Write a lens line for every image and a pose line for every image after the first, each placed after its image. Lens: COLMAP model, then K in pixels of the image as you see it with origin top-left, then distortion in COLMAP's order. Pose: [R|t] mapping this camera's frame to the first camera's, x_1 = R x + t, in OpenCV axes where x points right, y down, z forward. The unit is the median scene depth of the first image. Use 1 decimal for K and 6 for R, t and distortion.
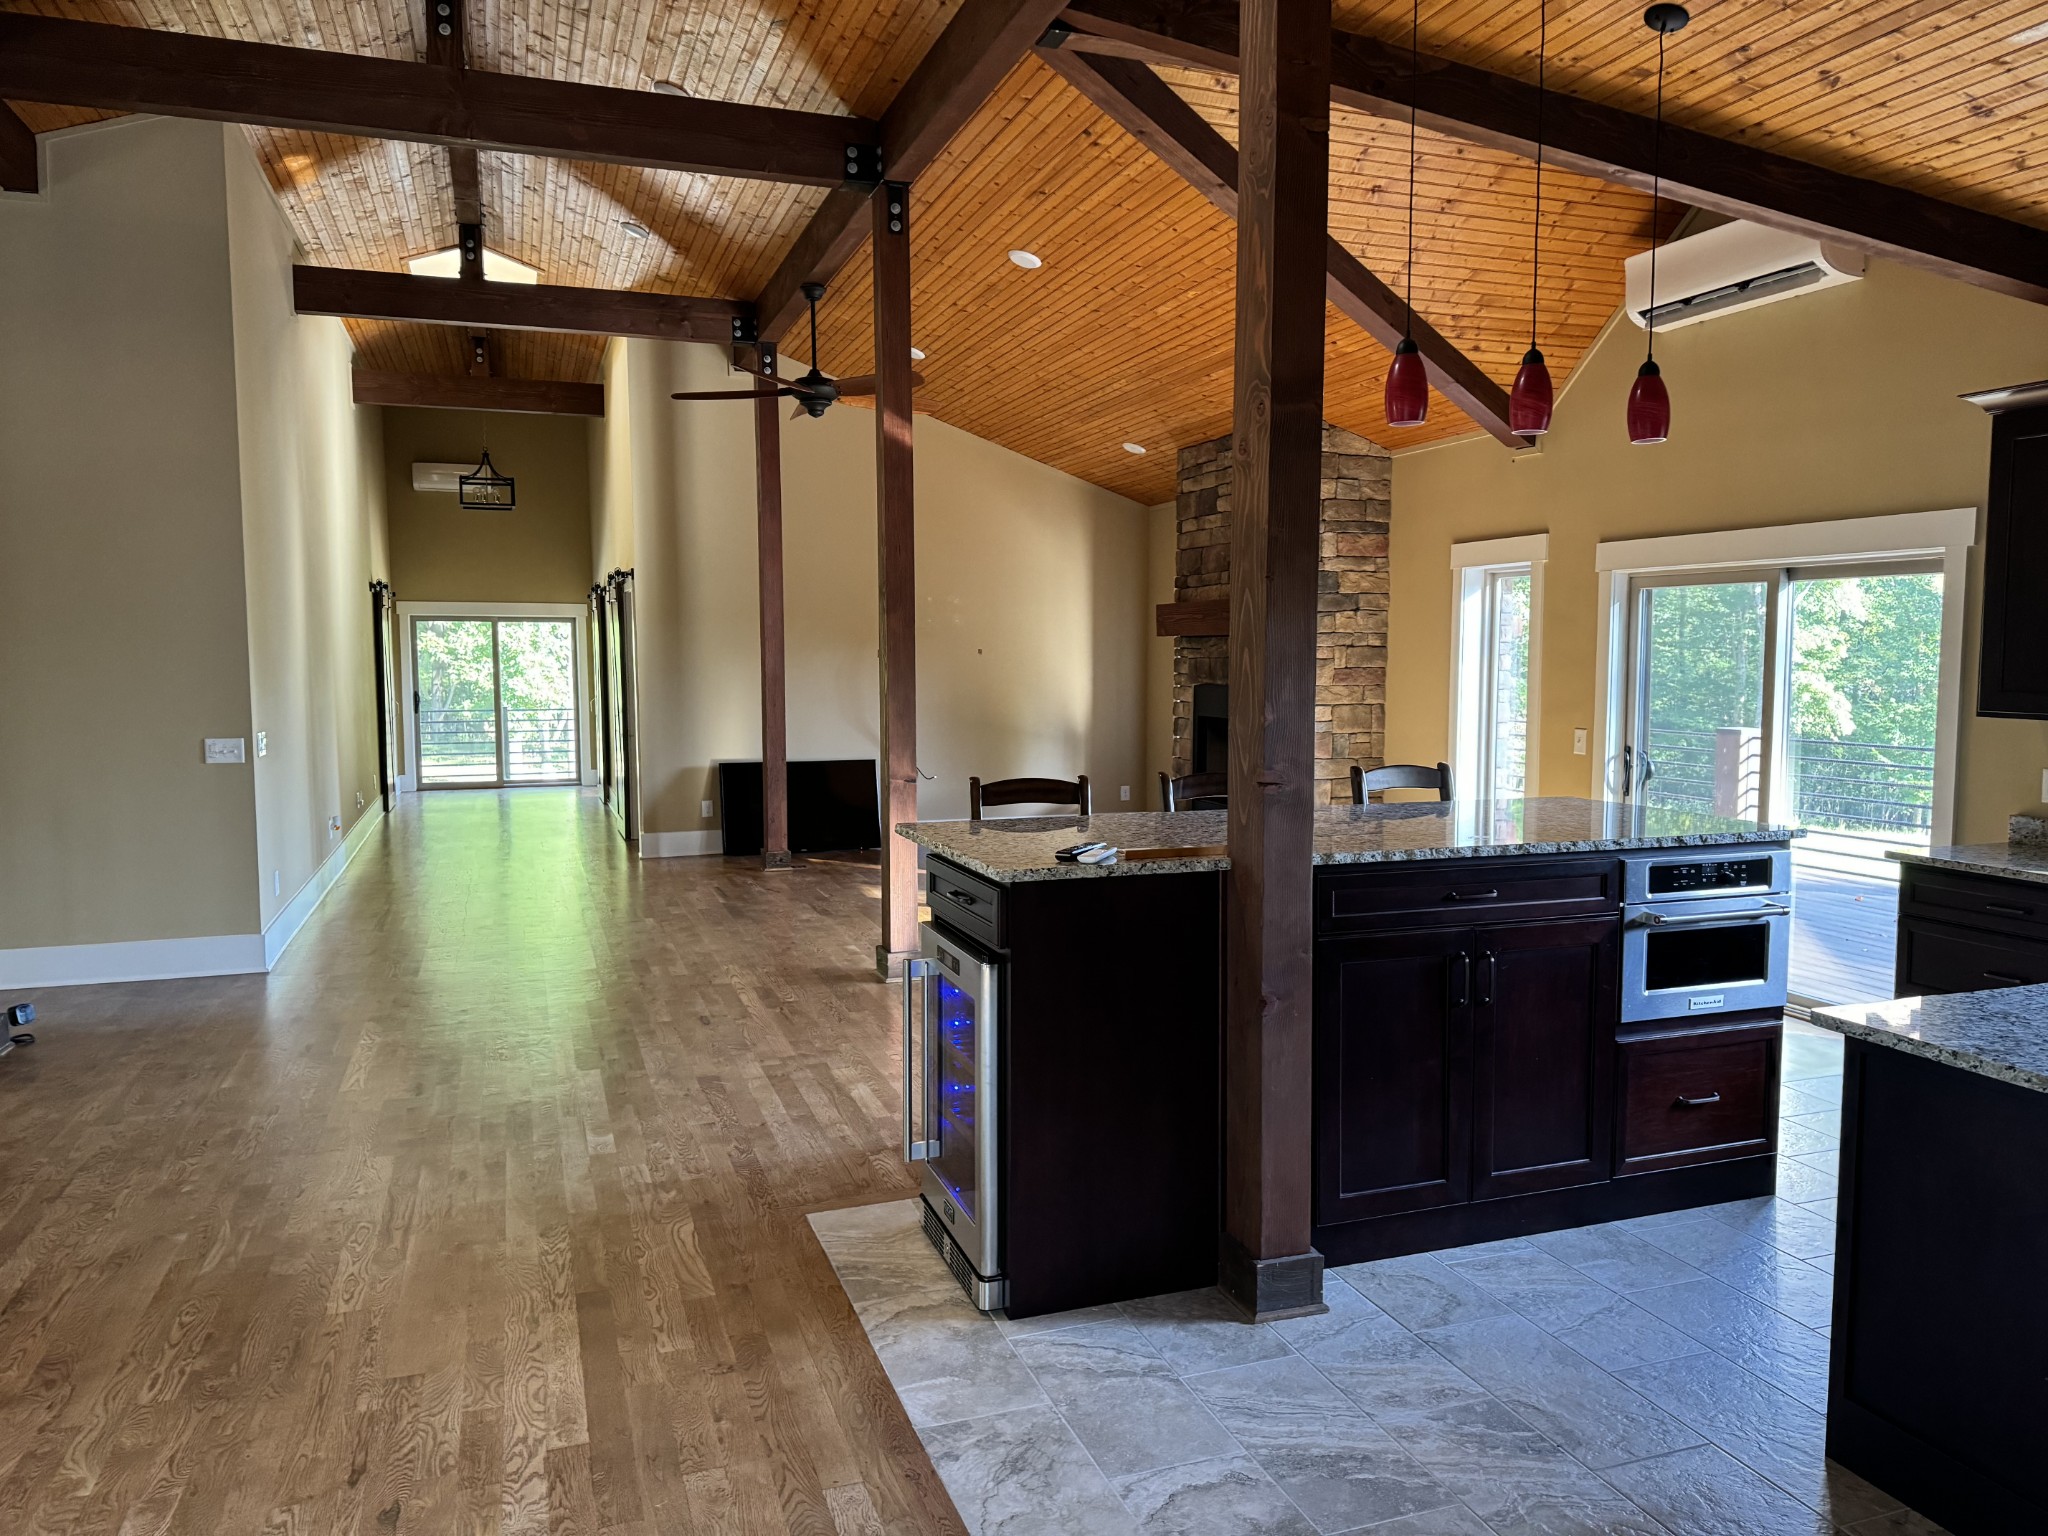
lens RADIAL K [[1455.2, 0, 1021.7], [0, 1455.2, 770.4], [0, 0, 1]] dist [0.068469, -0.023494]
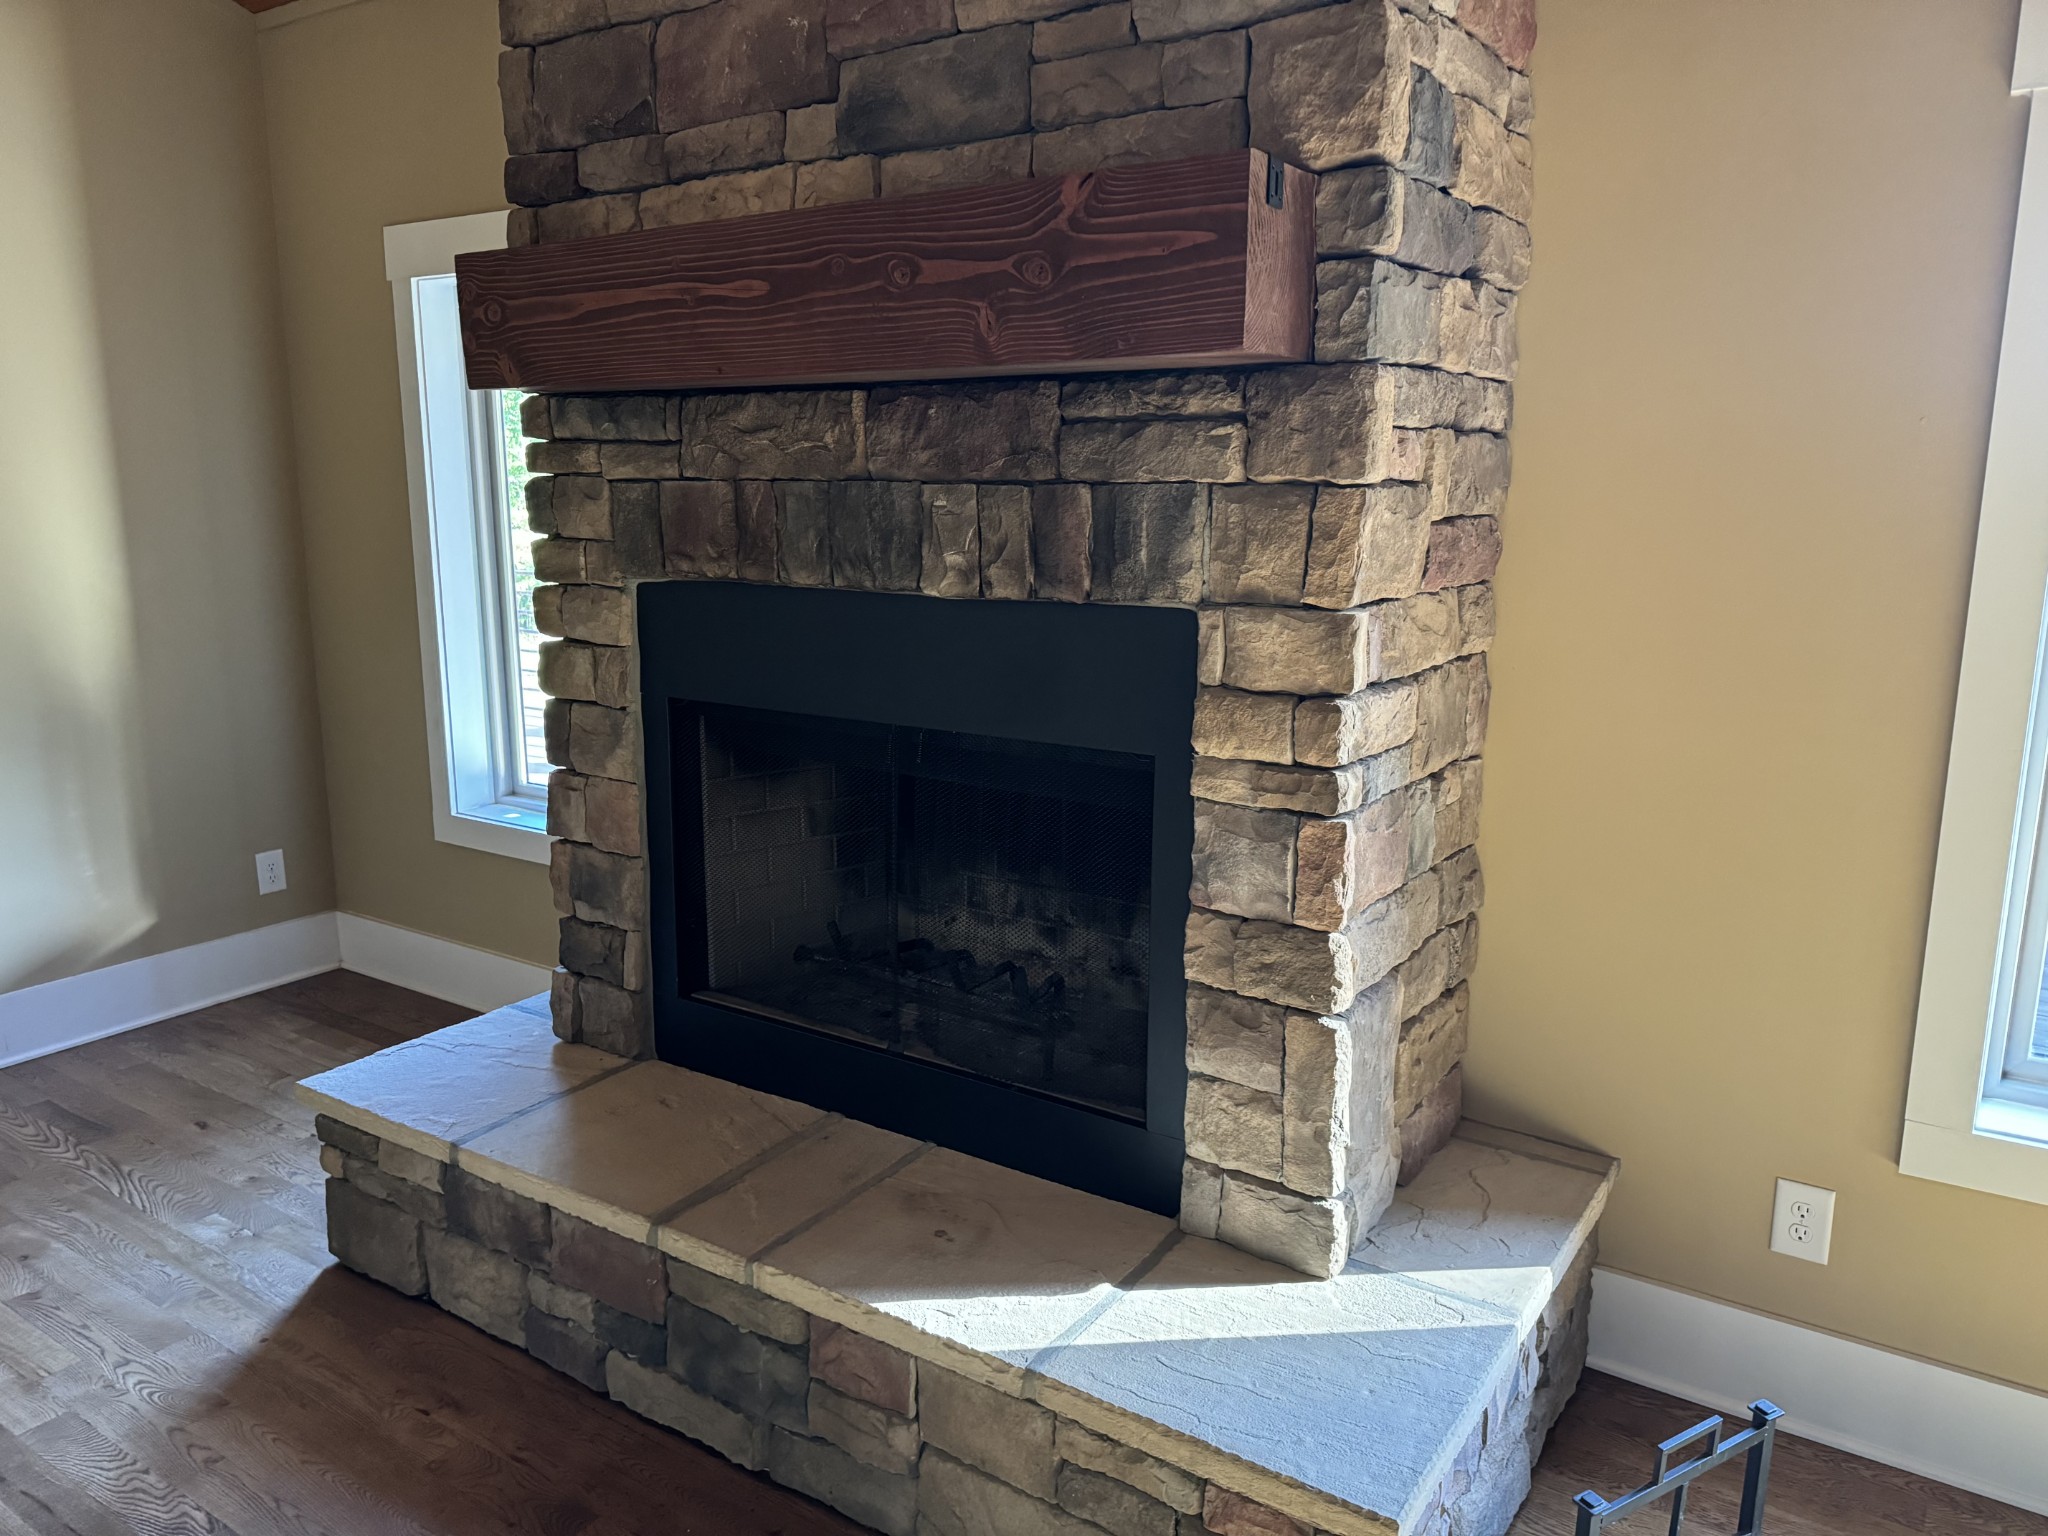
lens RADIAL K [[1455.2, 0, 1021.4], [0, 1455.2, 763.8], [0, 0, 1]] dist [0.068469, -0.023494]
pose [[0.804653, -0.111476, 0.583186, 0.014797], [0.046842, 0.991074, 0.124814, -0.055972], [-0.591894, -0.073115, 0.802692, 0.742368]]
